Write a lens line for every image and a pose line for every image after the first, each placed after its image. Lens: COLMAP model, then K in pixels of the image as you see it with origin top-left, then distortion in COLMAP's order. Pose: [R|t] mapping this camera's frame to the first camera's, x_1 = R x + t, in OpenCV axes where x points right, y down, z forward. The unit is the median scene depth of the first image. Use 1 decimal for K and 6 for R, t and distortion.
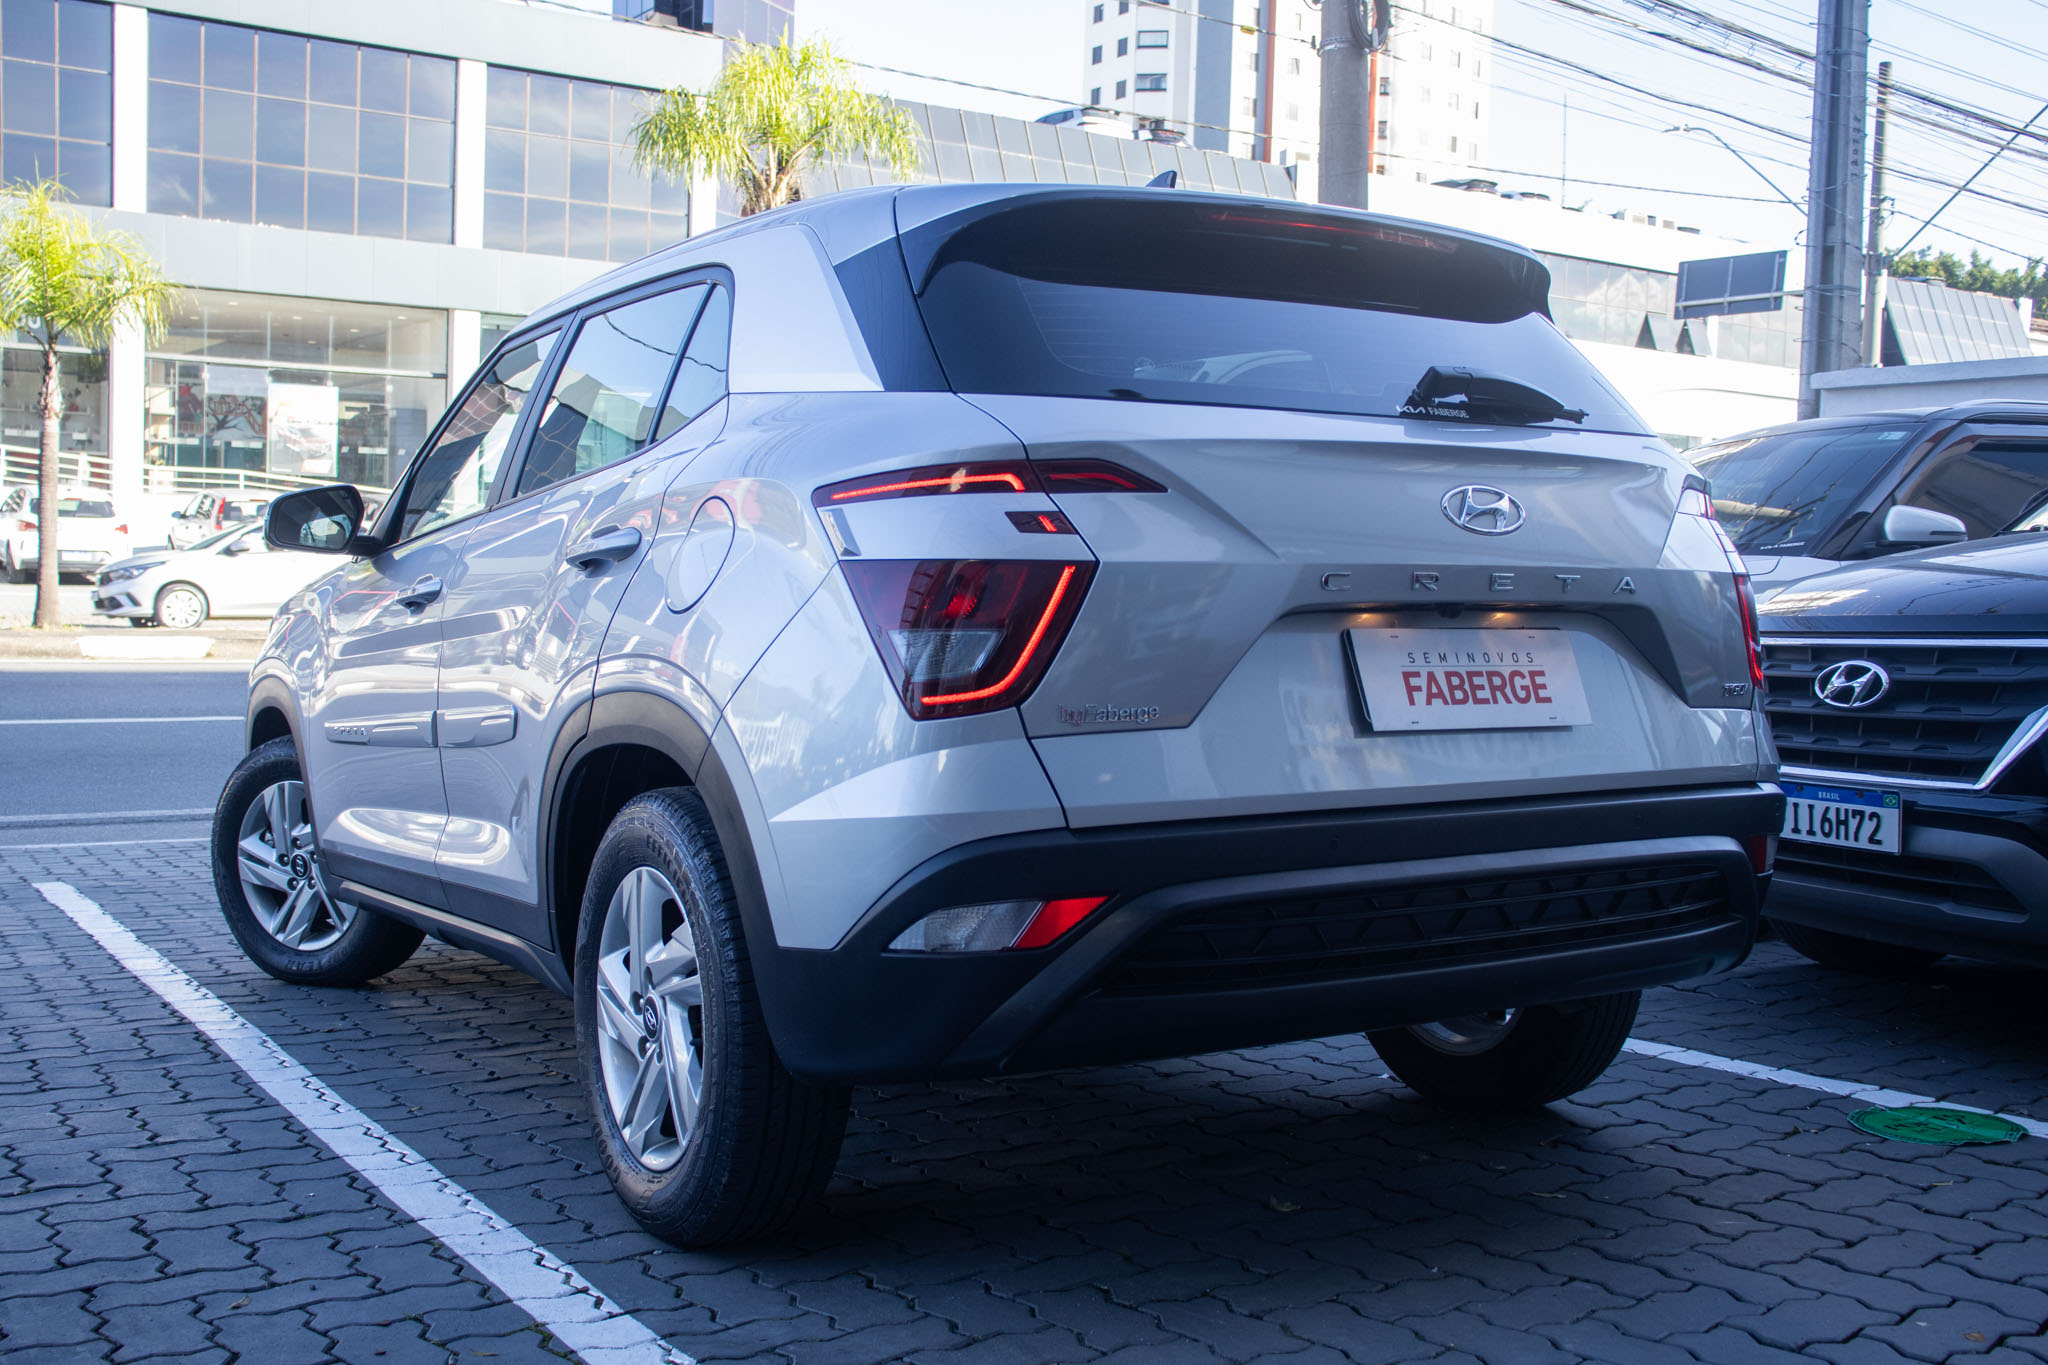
lens RADIAL K [[1995.2, 0, 1031.6], [0, 1995.2, 729.1], [0, 0, 1]] dist [-0.060975, 0.019962]
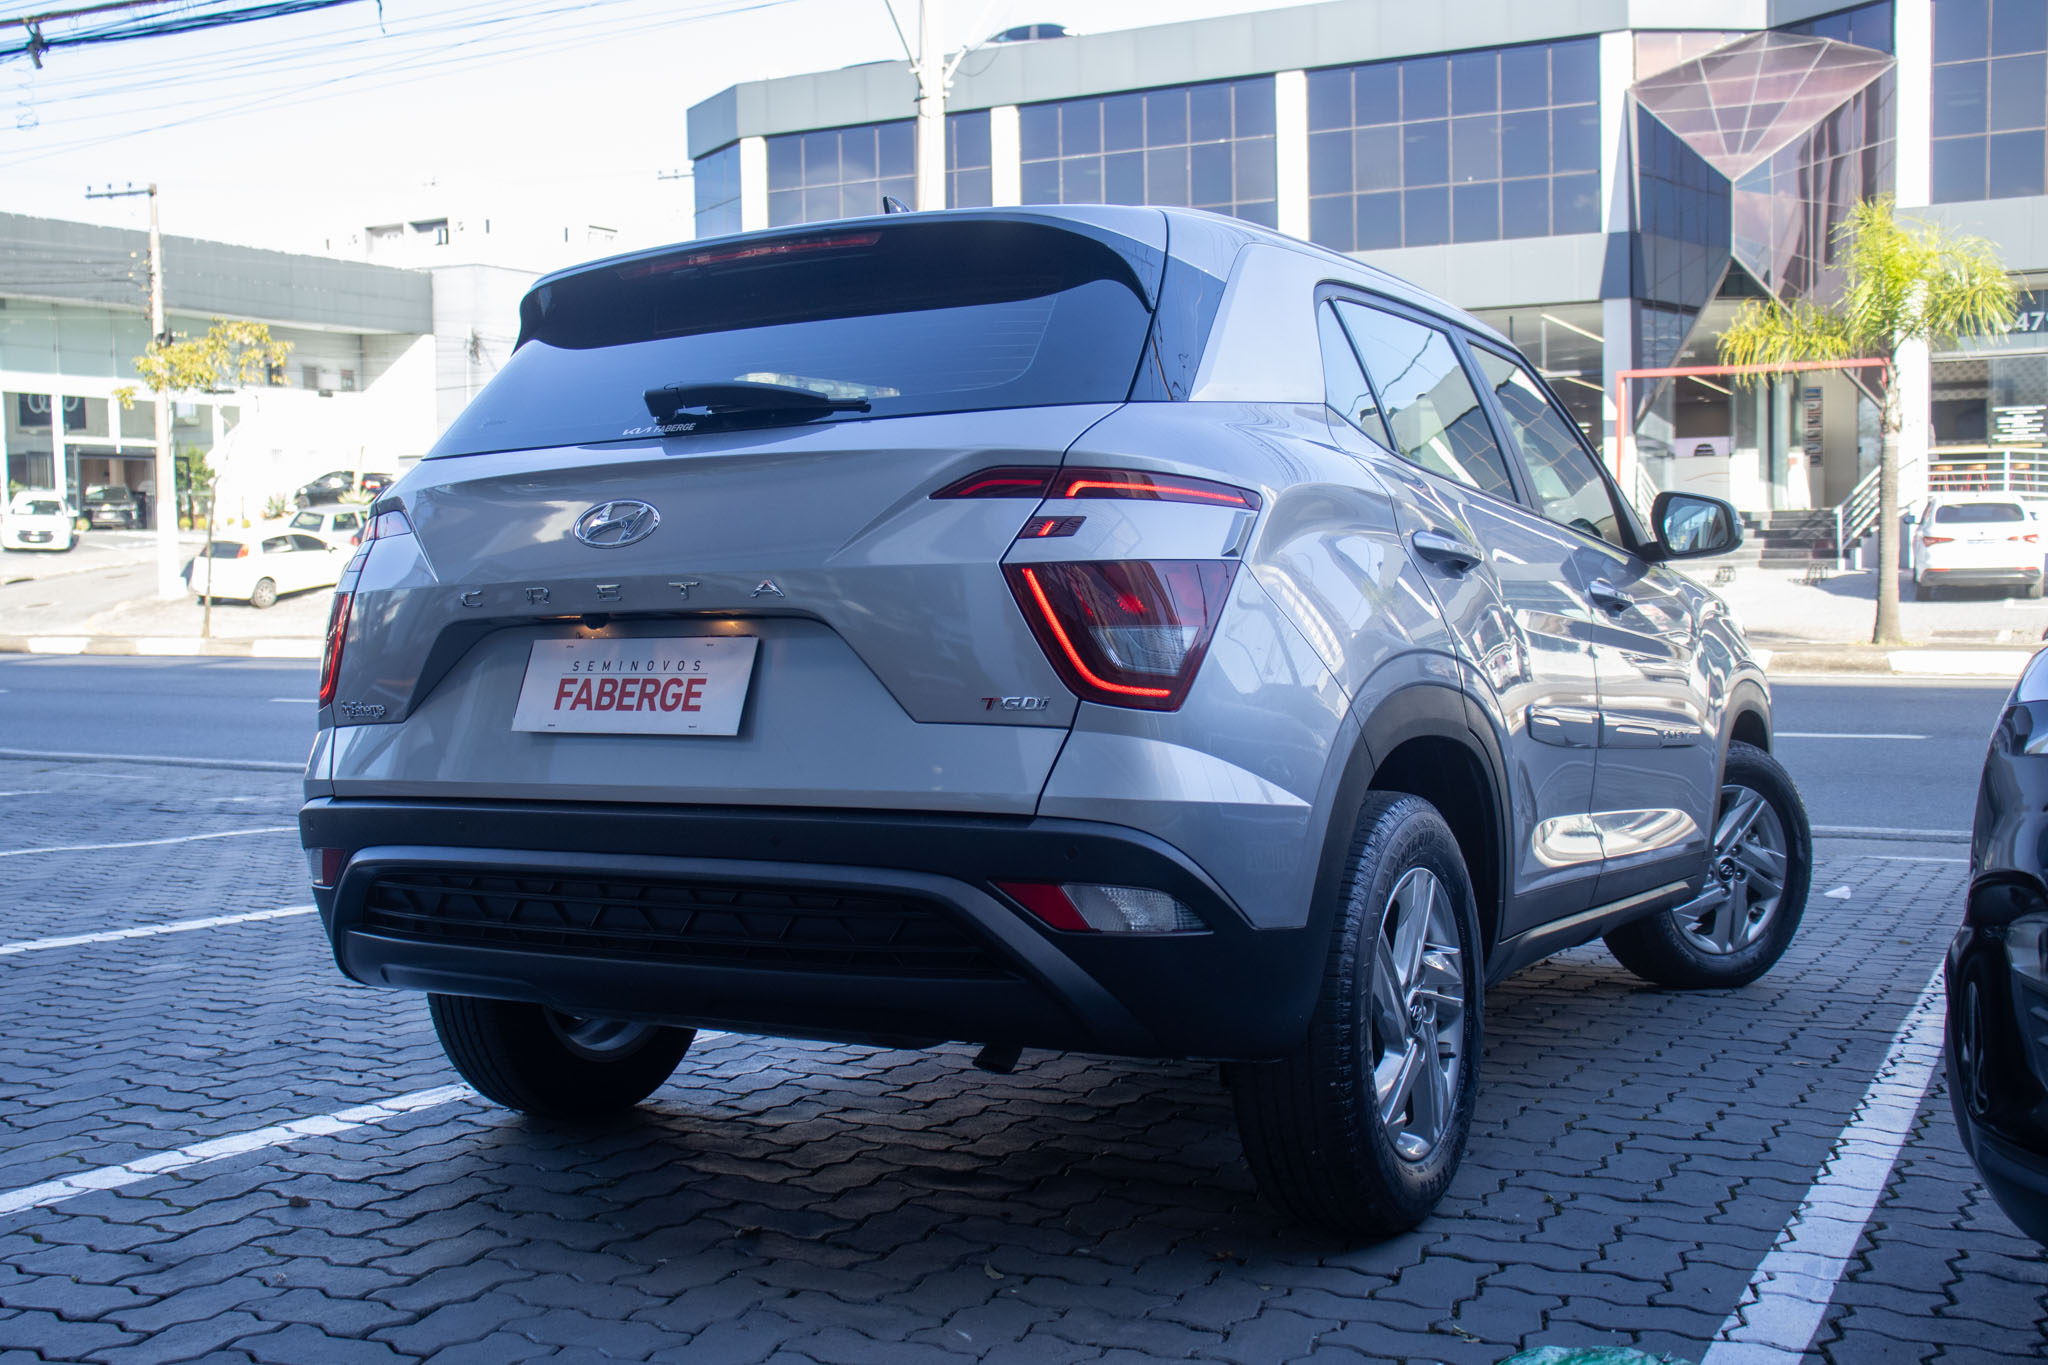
lens RADIAL K [[2112.6, 0, 988.8], [0, 2112.6, 705.4], [0, 0, 1]] dist [-0.129201, 0.174537]
pose [[0.471506, 0.015900, -0.881719, 1.264695], [-0.034638, 0.999400, -0.000501, -0.020972], [0.881182, 0.030777, 0.471774, 0.640687]]
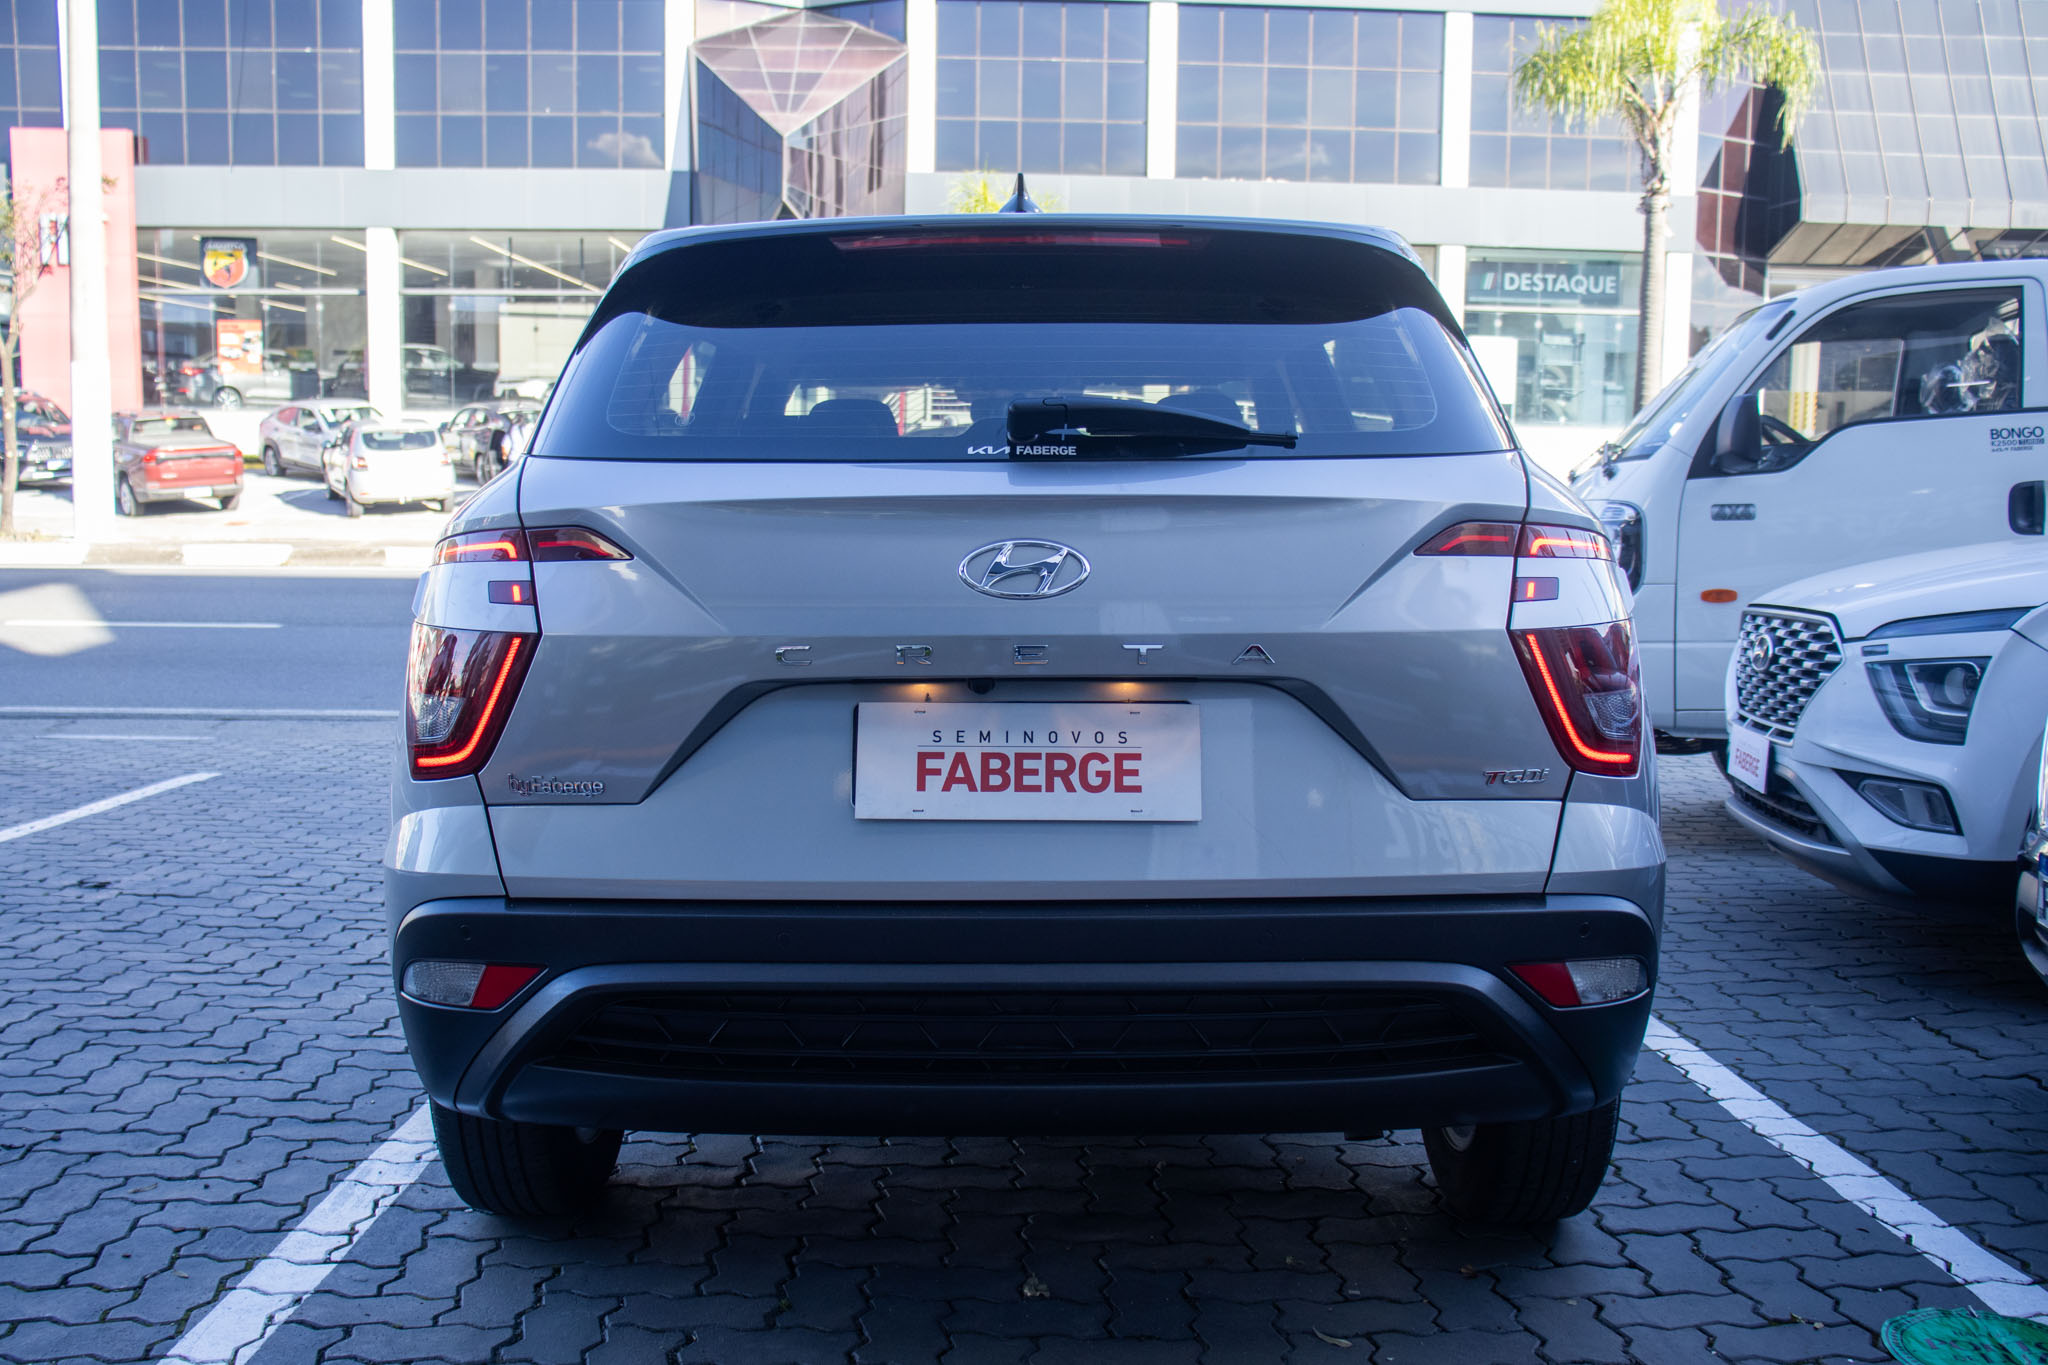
lens RADIAL K [[1851.6, 0, 1024.0], [0, 1851.6, 682.5], [0, 0, 1]] dist [-0.144753, 0.143504]
pose [[0.850728, 0.045562, -0.523628, 0.636956], [-0.027737, 0.998739, 0.041839, -0.092753], [0.524874, -0.021069, 0.850919, 0.307783]]
